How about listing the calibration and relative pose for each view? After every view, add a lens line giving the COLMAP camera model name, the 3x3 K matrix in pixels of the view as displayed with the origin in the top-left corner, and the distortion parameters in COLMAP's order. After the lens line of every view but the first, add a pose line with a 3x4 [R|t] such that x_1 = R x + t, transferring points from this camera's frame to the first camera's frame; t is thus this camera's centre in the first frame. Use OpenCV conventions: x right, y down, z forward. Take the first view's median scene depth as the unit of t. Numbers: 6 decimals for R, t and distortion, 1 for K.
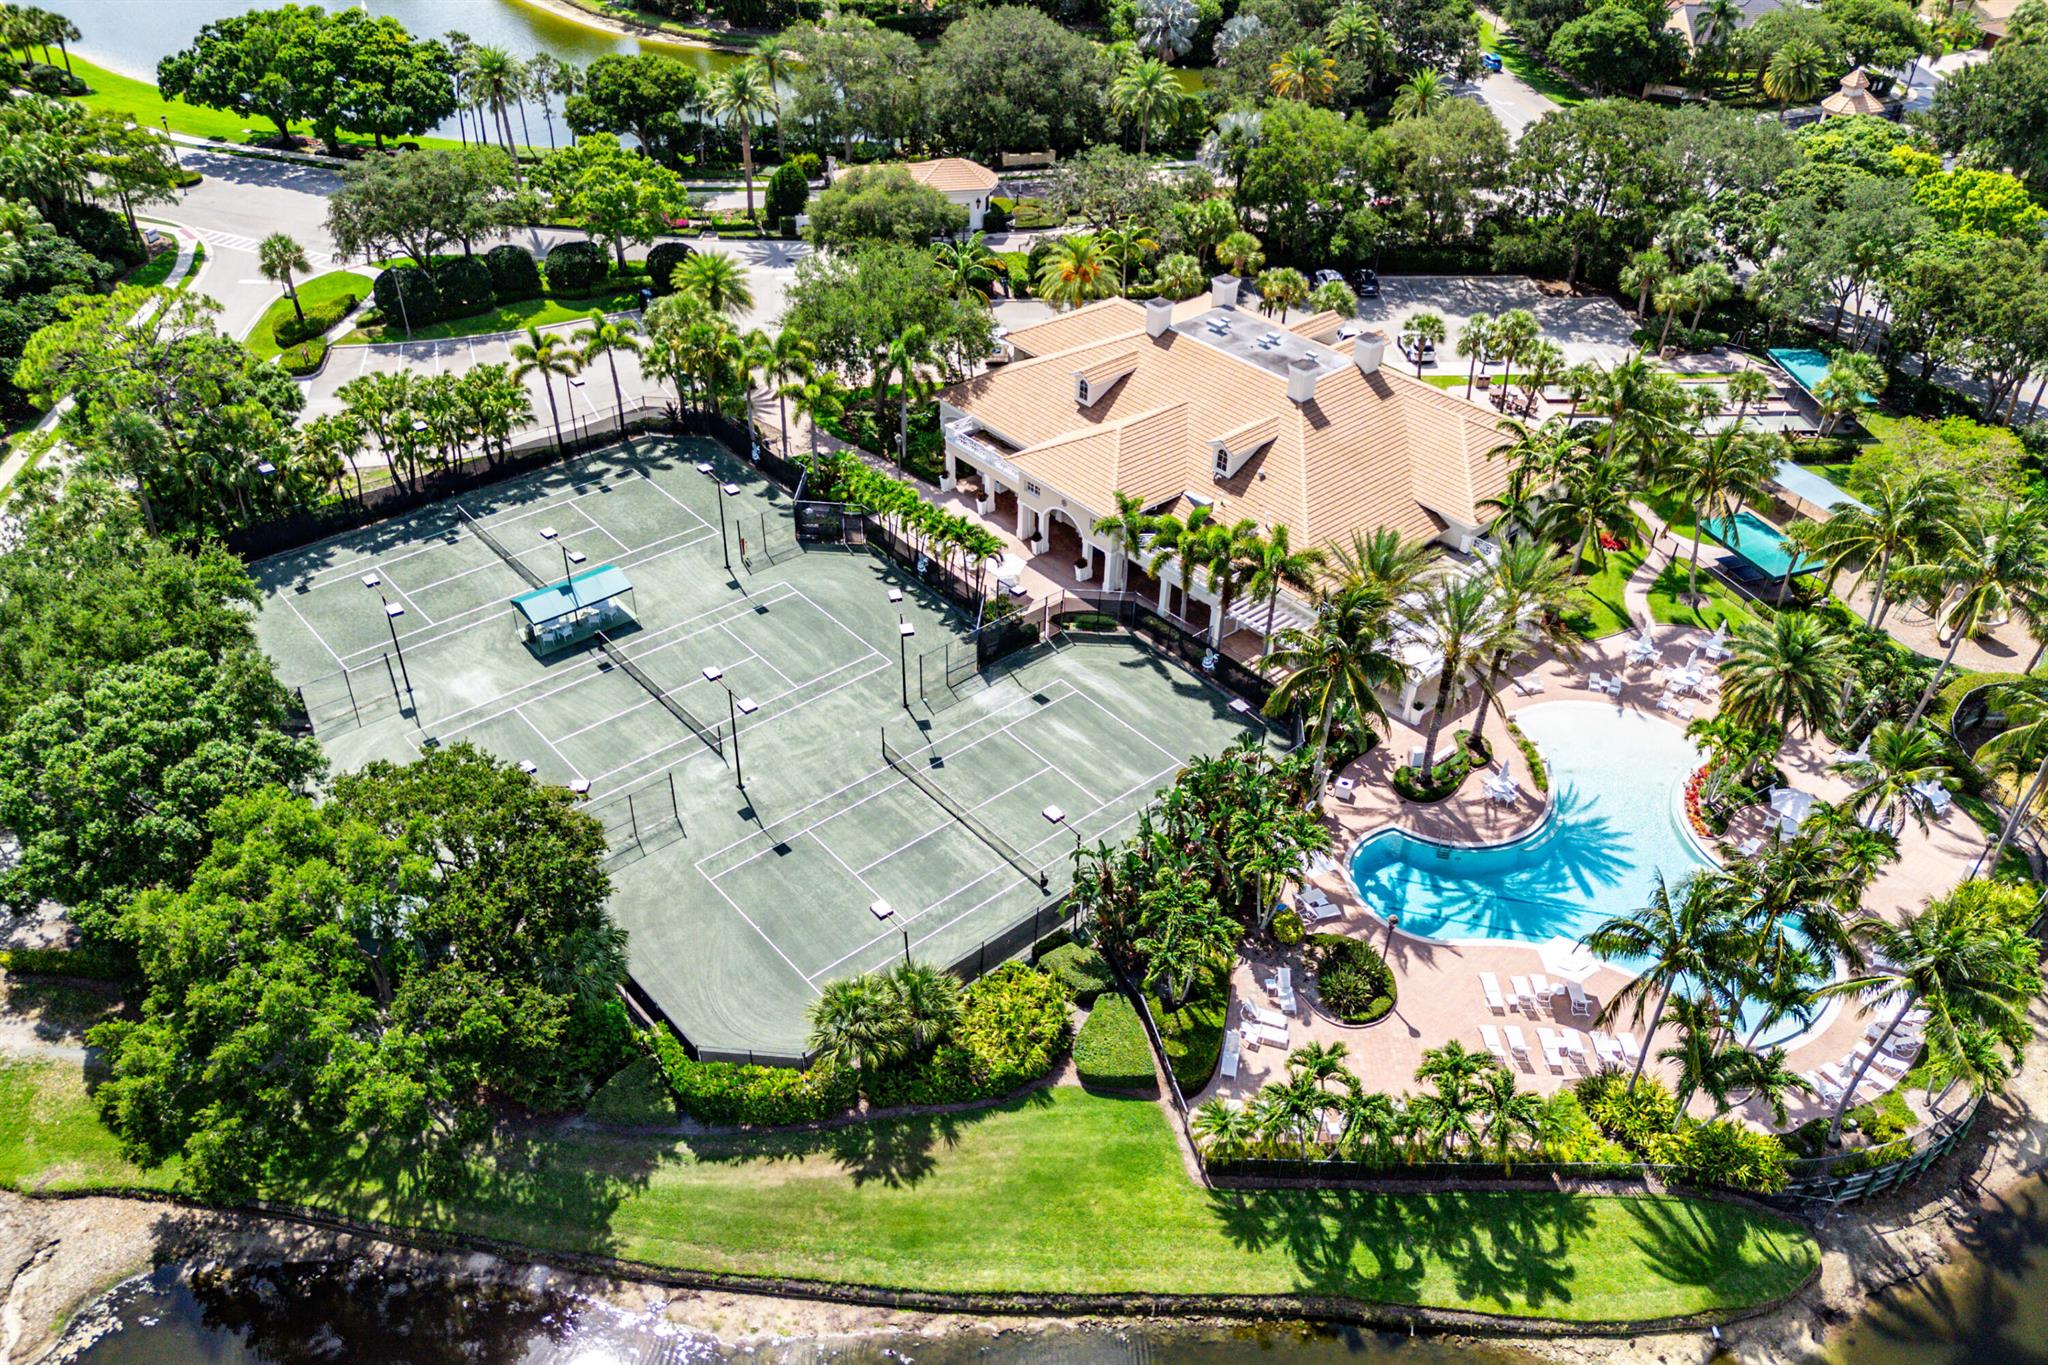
lens RADIAL K [[1451.9, 0, 1024.0], [0, 1451.9, 682.5], [0, 0, 1]] dist [0.080041, 0.000021]
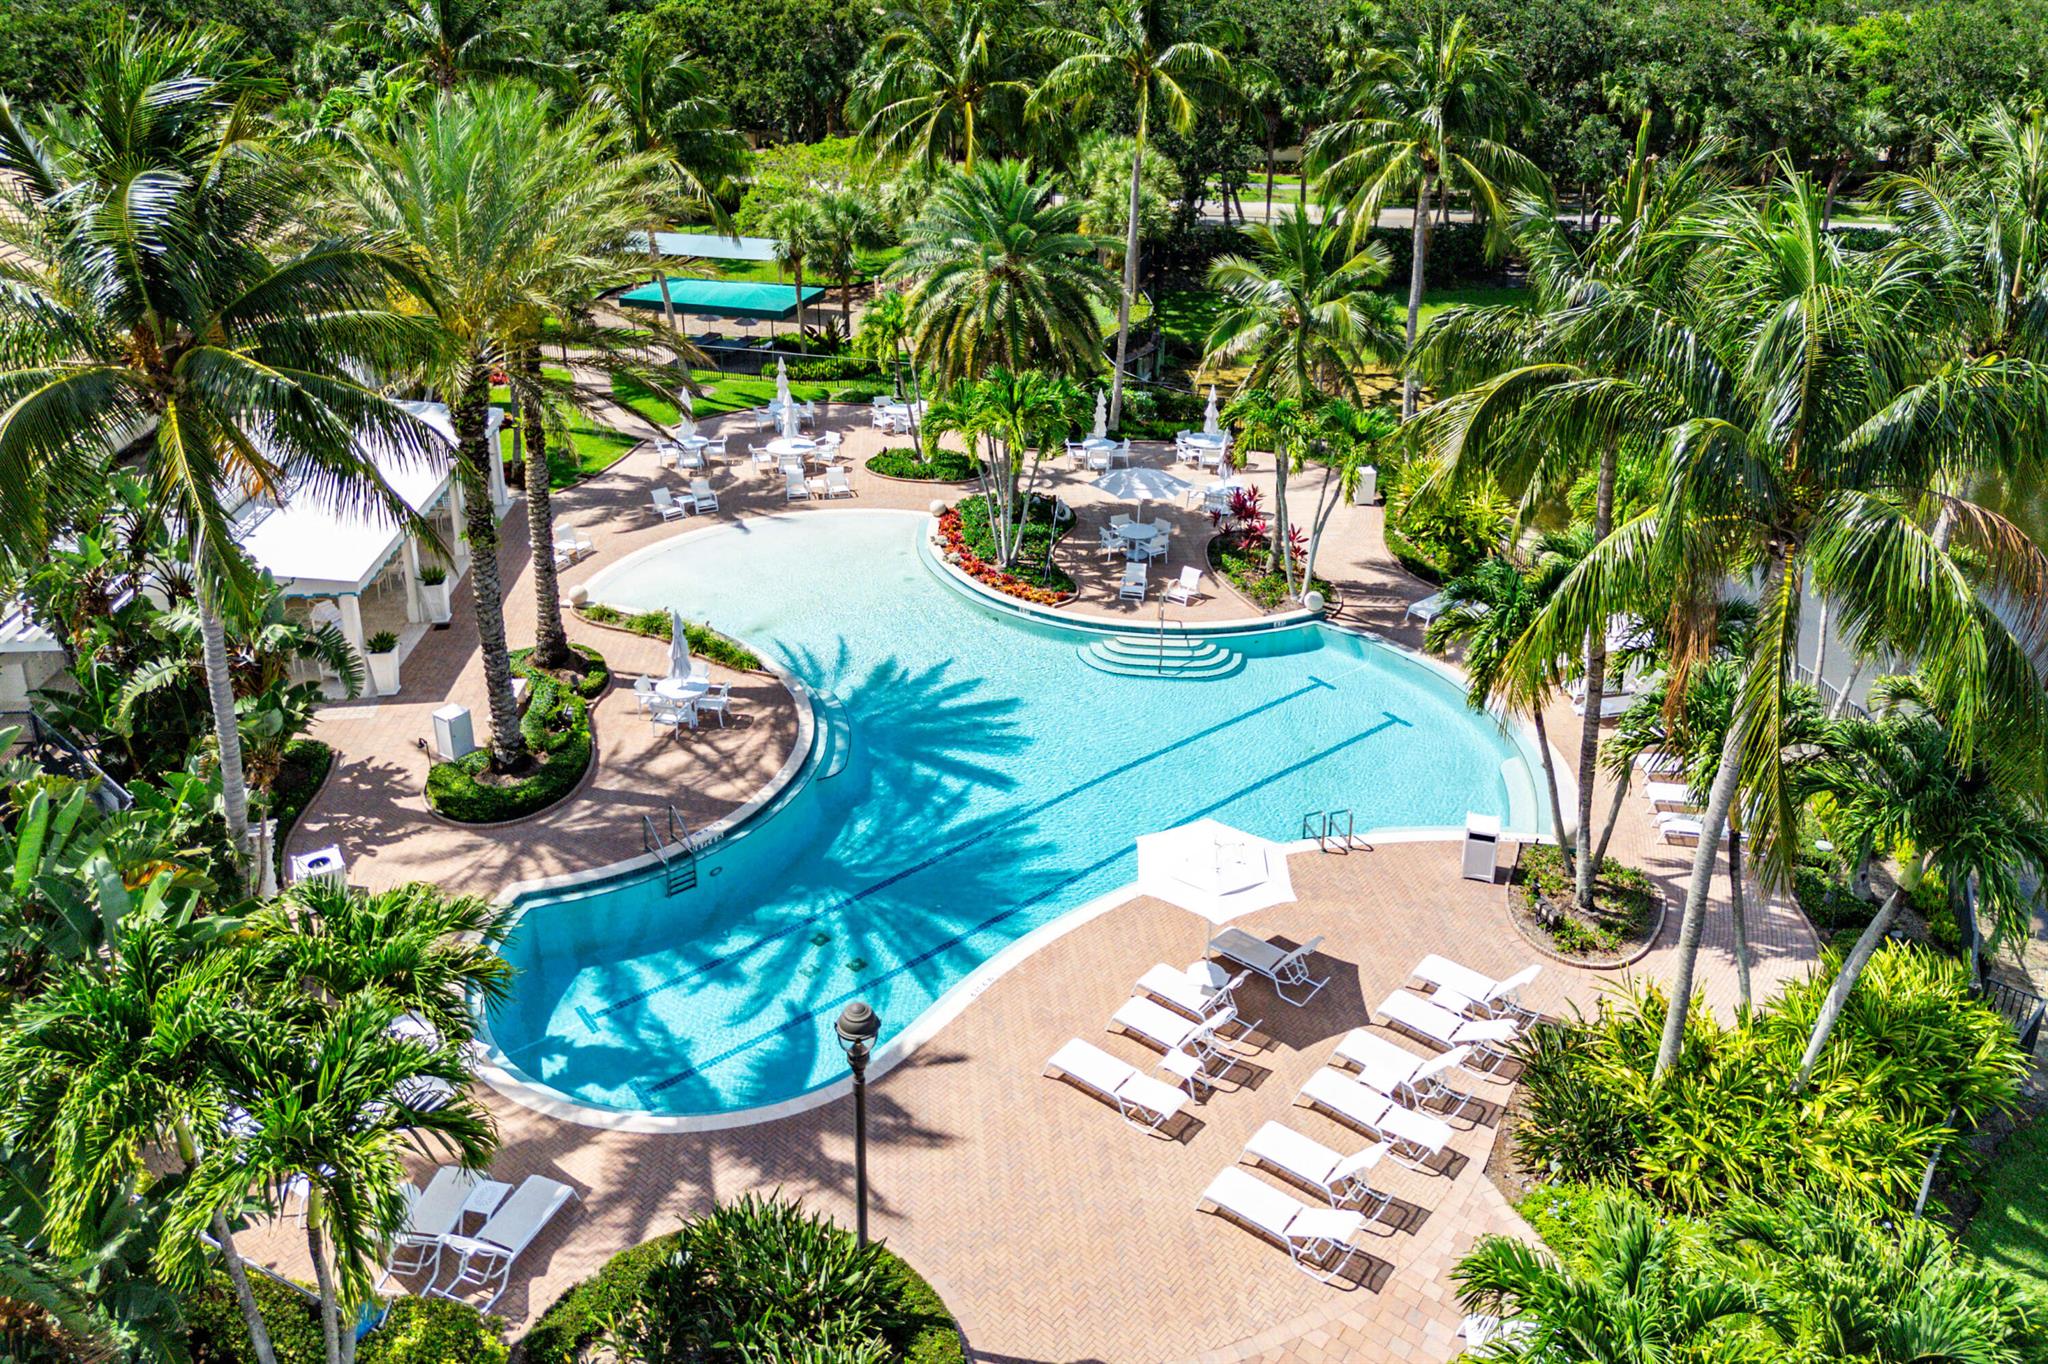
lens RADIAL K [[1451.9, 0, 1024.0], [0, 1451.9, 682.0], [0, 0, 1]] dist [0.080041, 0.000021]
pose [[0.609932, -0.382419, 0.694074, 0.092532], [0.473119, 0.878355, 0.068191, 0.078746], [-0.635721, 0.286788, 0.716667, 0.590641]]
